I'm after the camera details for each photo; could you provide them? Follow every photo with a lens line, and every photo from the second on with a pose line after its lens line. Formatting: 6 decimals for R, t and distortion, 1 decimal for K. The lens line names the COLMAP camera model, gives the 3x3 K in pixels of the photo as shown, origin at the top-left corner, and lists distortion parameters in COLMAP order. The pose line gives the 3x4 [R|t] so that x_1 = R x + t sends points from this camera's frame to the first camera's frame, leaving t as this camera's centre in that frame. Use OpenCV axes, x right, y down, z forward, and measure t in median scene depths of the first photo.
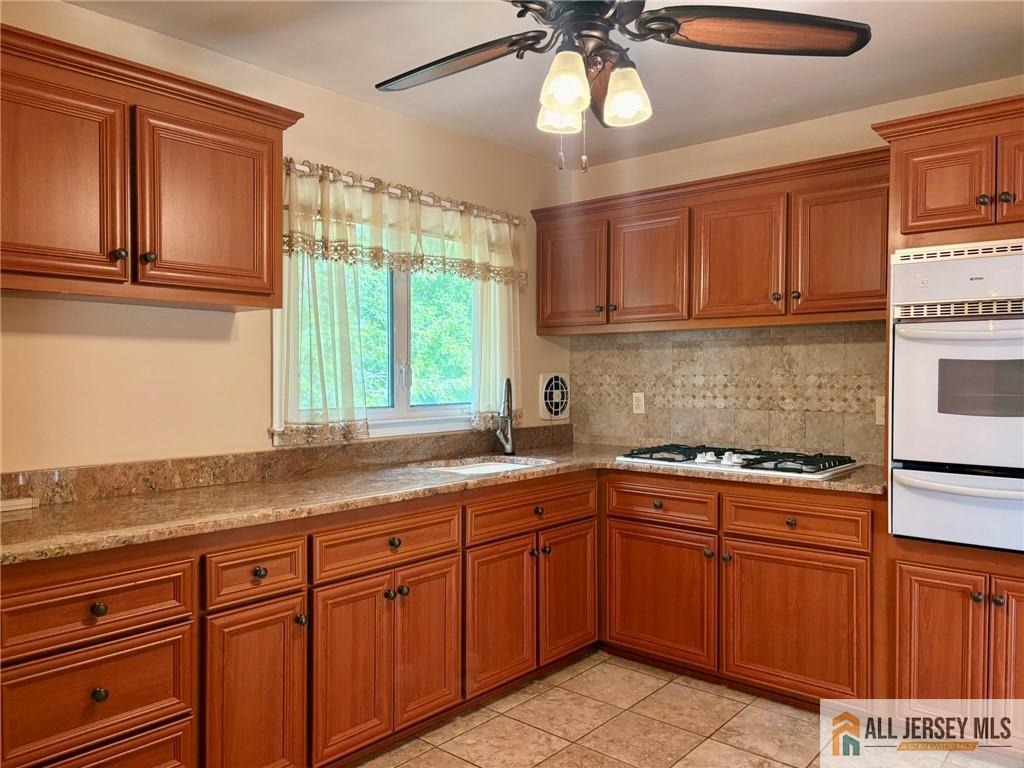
lens RADIAL K [[762.4, 0, 510.1], [0, 762.4, 390.1], [0, 0, 1]] dist [0.075449, -0.122903]
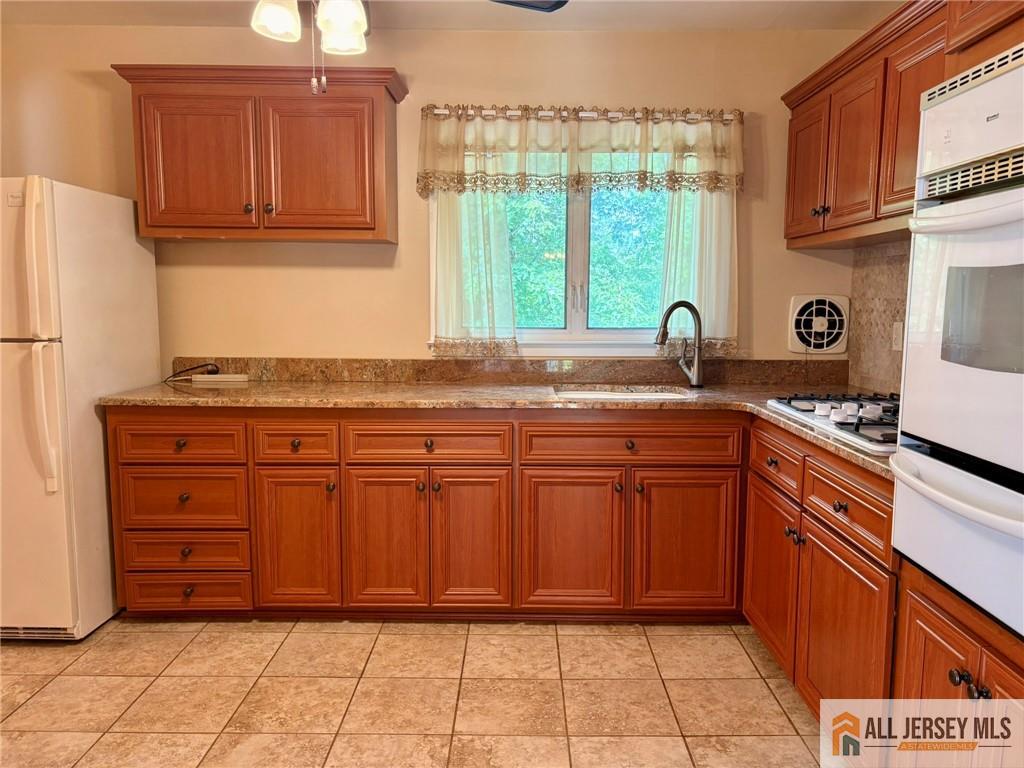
lens RADIAL K [[779.4, 0, 516.0], [0, 779.4, 380.3], [0, 0, 1]] dist [0.034759, -0.010528]
pose [[0.653475, 0.084527, -0.752214, 0.645839], [-0.023040, 0.995506, 0.091850, -0.002811], [0.756598, -0.042691, 0.652486, 0.286643]]
